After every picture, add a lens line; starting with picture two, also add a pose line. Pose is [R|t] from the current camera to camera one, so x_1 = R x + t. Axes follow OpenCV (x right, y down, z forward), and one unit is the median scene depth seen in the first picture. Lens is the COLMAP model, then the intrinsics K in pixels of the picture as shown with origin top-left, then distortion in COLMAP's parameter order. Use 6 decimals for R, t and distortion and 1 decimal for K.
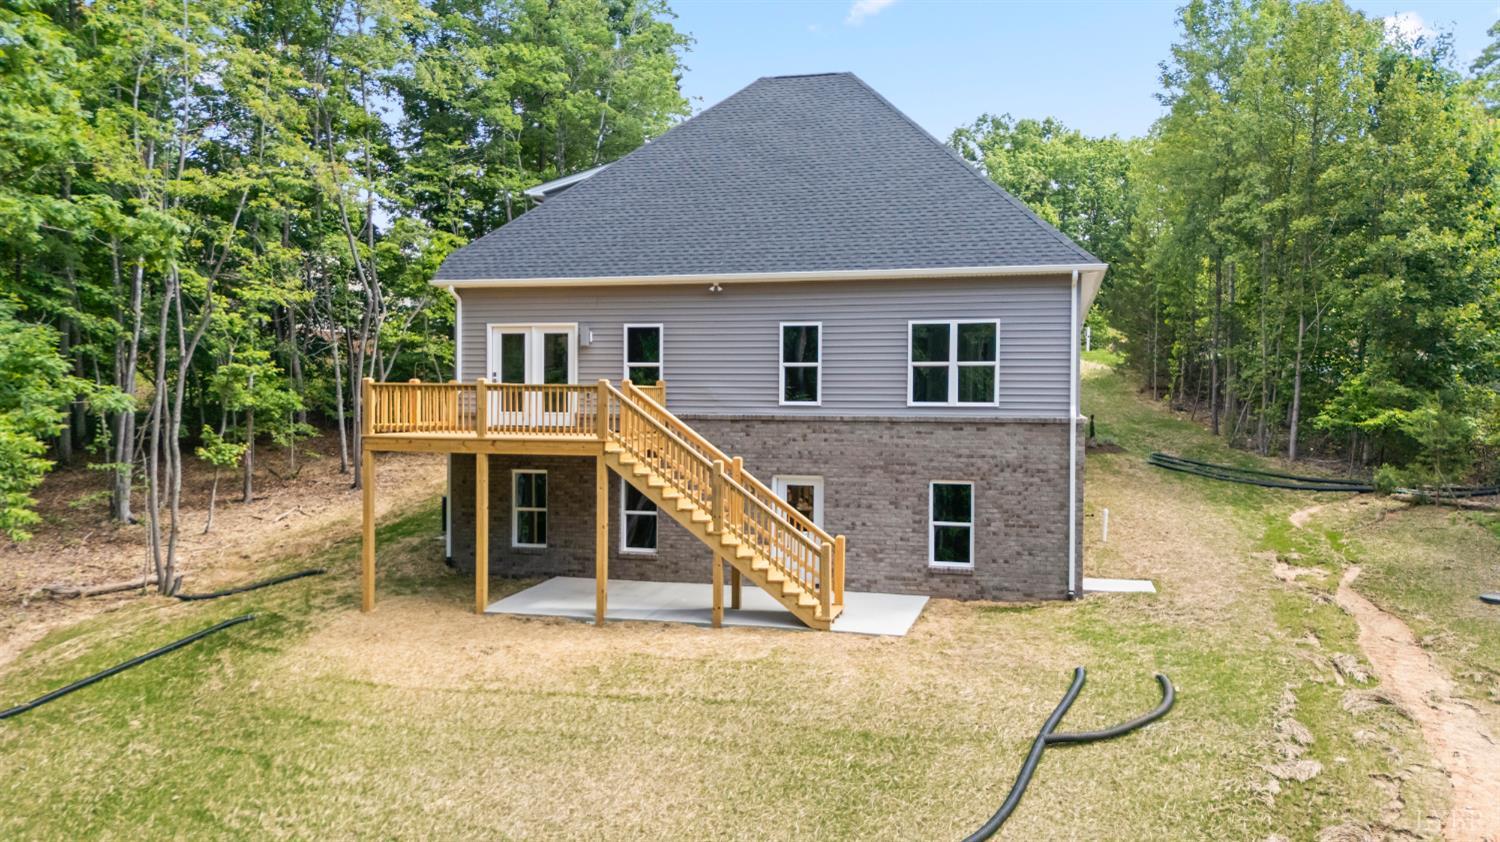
lens RADIAL K [[1149.6, 0, 750.0], [0, 1149.6, 421.0], [0, 0, 1]] dist [0.067192, -0.005353]
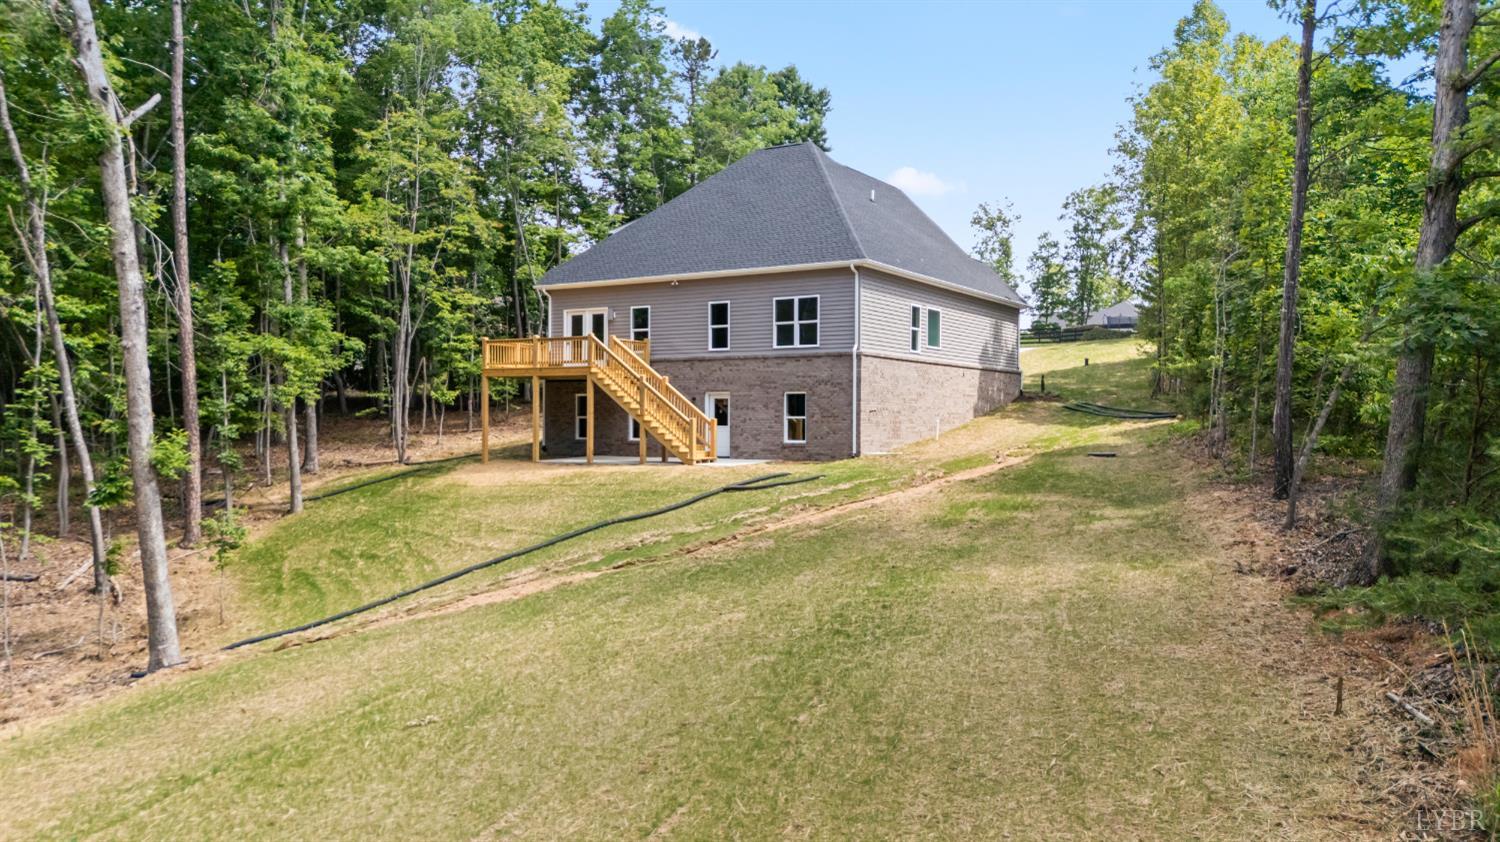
lens RADIAL K [[1149.6, 0, 750.0], [0, 1149.6, 421.0], [0, 0, 1]] dist [0.067192, -0.005353]
pose [[0.959336, -0.001721, -0.282262, 0.582277], [-0.005295, 0.999696, -0.024095, 0.134832], [0.282217, 0.024610, 0.959035, -0.628556]]
